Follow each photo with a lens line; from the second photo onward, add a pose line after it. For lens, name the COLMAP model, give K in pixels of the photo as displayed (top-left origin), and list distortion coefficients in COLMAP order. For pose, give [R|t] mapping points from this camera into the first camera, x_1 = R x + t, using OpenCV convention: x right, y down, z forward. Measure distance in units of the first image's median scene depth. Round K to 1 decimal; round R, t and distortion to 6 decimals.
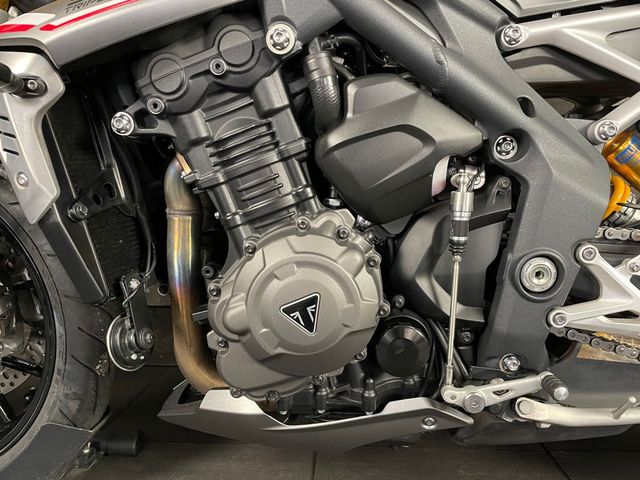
lens RADIAL K [[485.5, 0, 317.4], [0, 485.5, 244.8], [0, 0, 1]] dist [0.078203, -0.093335]
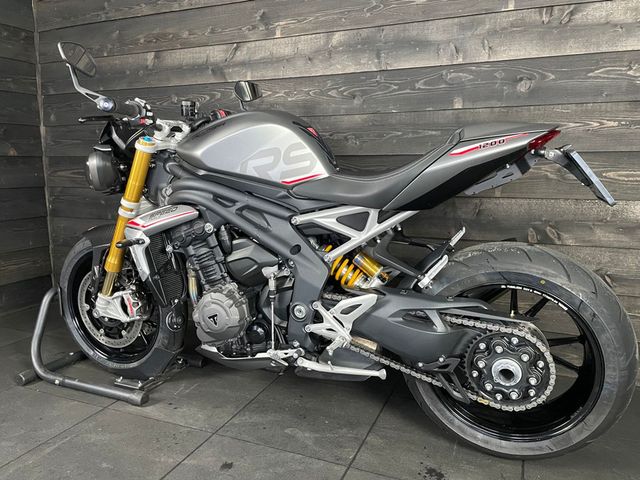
lens RADIAL K [[485.5, 0, 321.9], [0, 485.5, 236.6], [0, 0, 1]] dist [0.078203, -0.093335]
pose [[0.936871, 0.040714, -0.347297, 1.469883], [-0.022690, 0.998184, 0.055808, -0.499329], [0.348938, -0.044405, 0.936093, -1.420862]]
